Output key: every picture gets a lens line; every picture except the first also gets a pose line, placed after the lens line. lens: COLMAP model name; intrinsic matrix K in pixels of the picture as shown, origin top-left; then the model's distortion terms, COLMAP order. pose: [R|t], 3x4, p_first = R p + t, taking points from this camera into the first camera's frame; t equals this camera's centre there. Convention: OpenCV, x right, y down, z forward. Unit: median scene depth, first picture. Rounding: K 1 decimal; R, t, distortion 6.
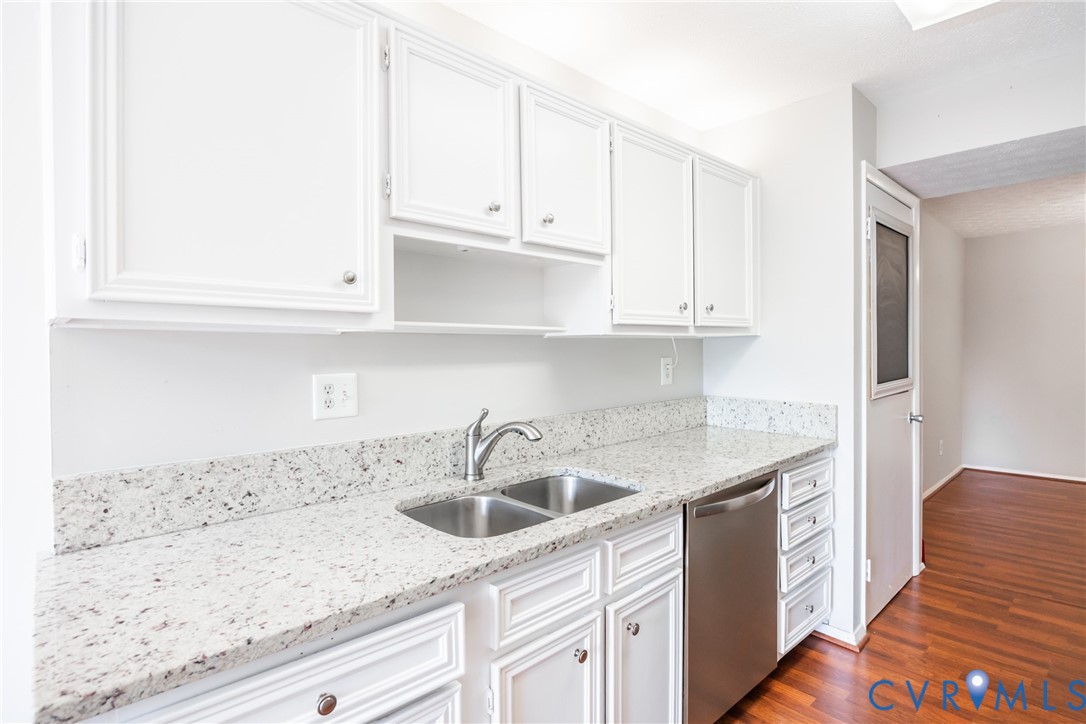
lens RADIAL K [[542.9, 0, 540.6], [0, 542.9, 360.4], [0, 0, 1]] dist [-0.006430, -0.000763]
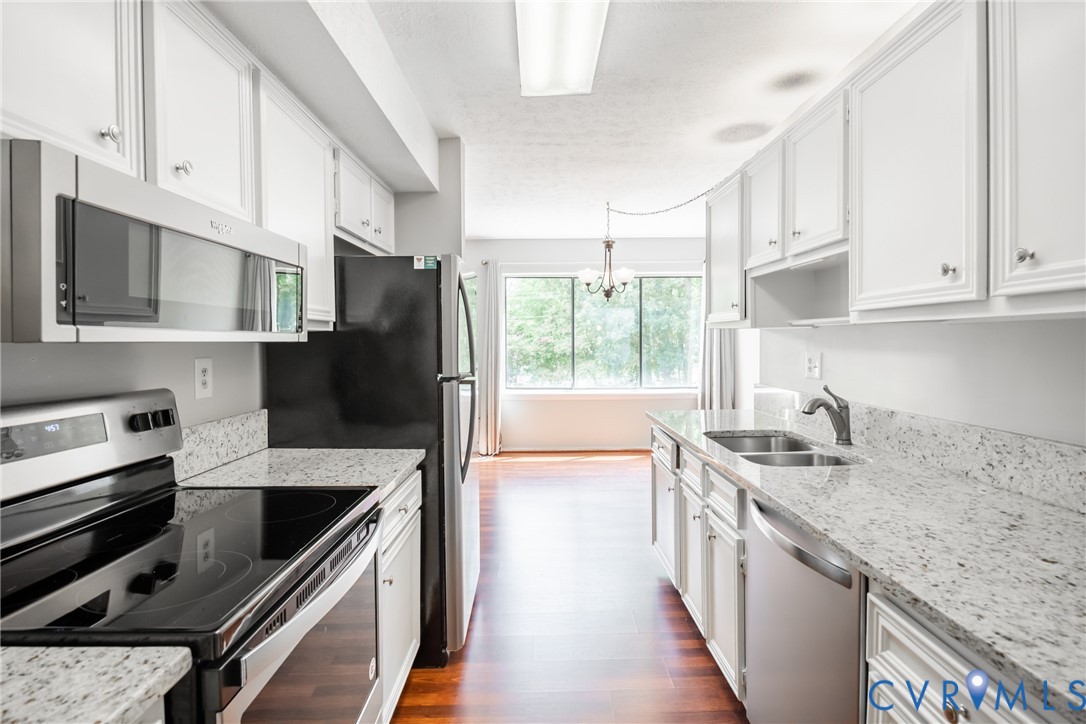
lens RADIAL K [[542.9, 0, 538.4], [0, 542.9, 348.3], [0, 0, 1]] dist [-0.006430, -0.000763]
pose [[-0.682164, 0.038628, -0.730178, 0.981515], [0.017578, 0.999181, 0.036436, -0.043774], [0.730988, 0.012020, -0.682284, 1.057051]]
